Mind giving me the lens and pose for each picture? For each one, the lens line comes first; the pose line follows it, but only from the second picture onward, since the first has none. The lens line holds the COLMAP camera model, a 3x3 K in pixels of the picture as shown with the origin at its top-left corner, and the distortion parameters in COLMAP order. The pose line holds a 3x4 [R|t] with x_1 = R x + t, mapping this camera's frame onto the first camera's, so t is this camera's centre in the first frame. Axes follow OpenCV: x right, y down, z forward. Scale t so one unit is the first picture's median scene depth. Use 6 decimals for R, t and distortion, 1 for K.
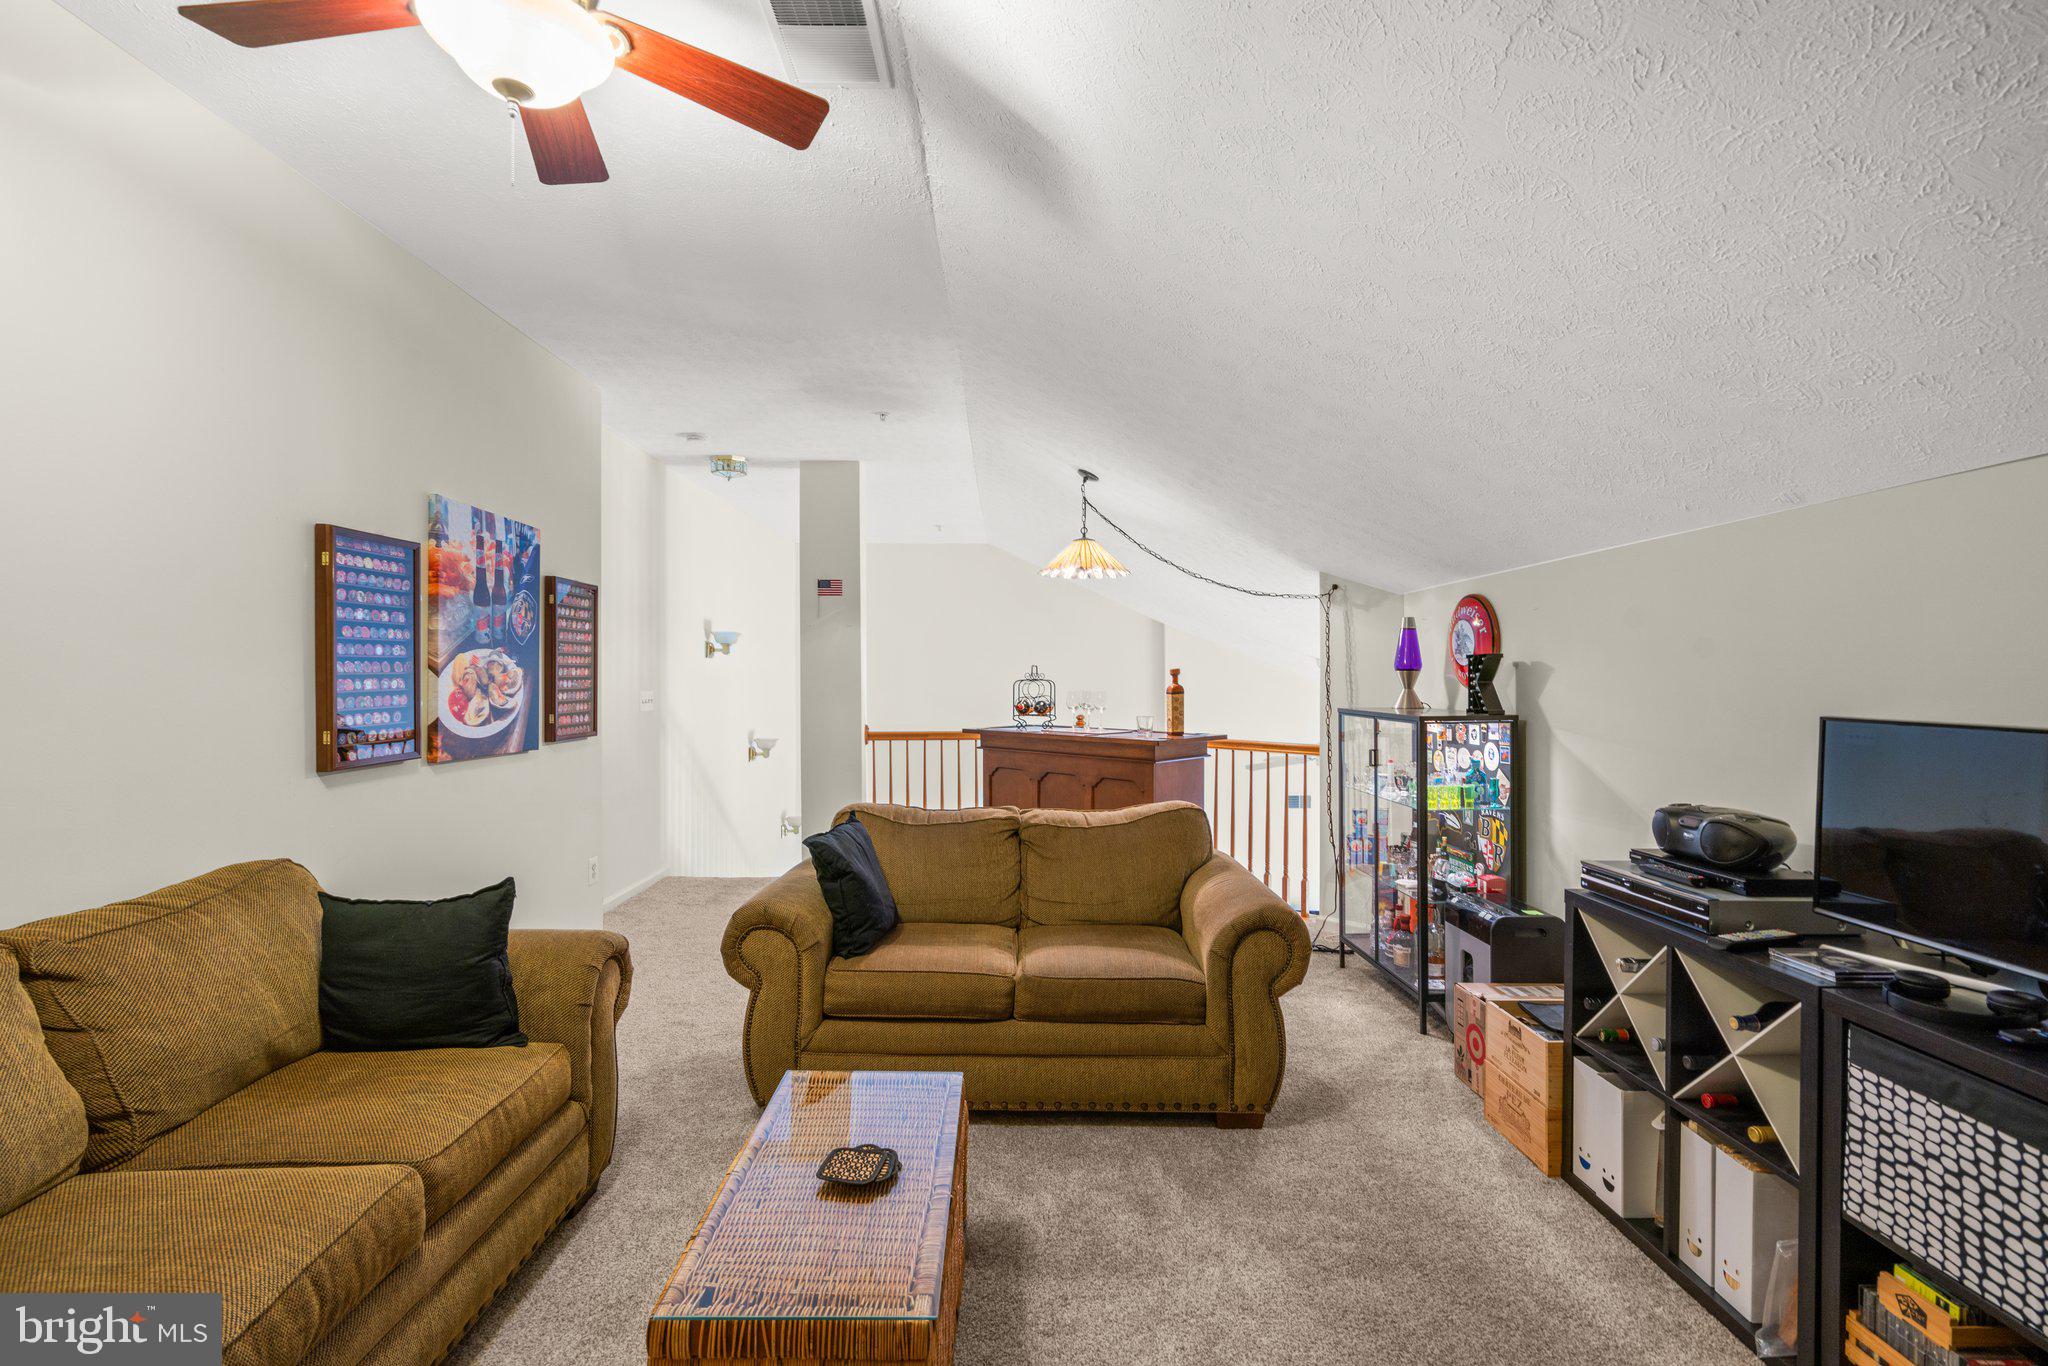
lens RADIAL K [[938.9, 0, 1027.4], [0, 938.9, 681.0], [0, 0, 1]] dist [-0.011061, 0.006490]
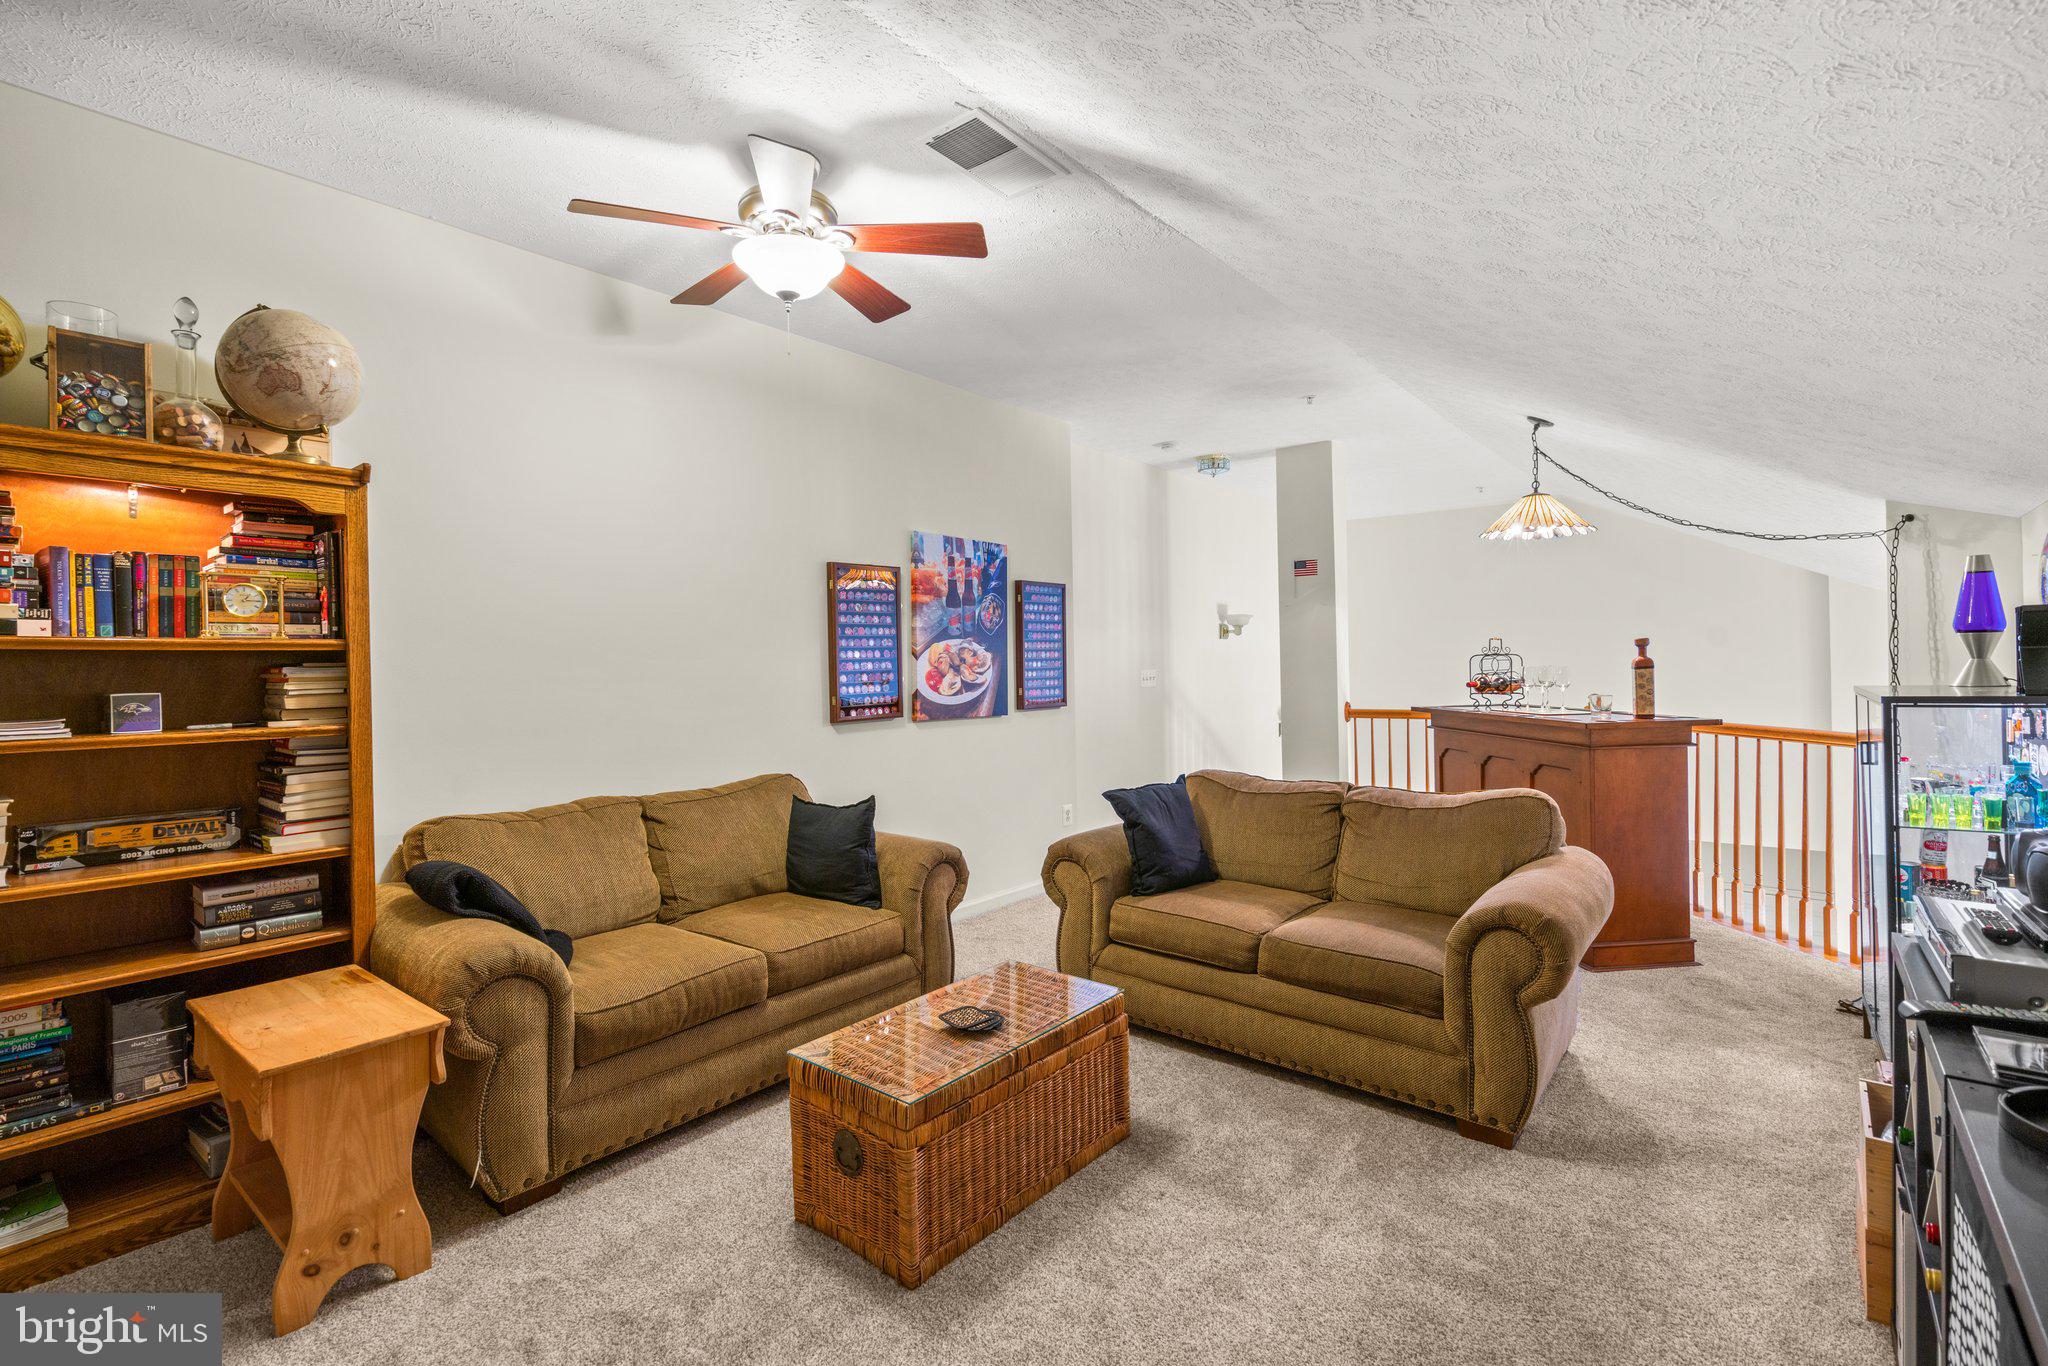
lens RADIAL K [[938.9, 0, 994.4], [0, 938.9, 664.8], [0, 0, 1]] dist [-0.011061, 0.006490]
pose [[0.759770, -0.010338, -0.650110, 0.378146], [0.013221, 0.999913, -0.000449, 0.004551], [0.650058, -0.008253, 0.759840, -0.001128]]
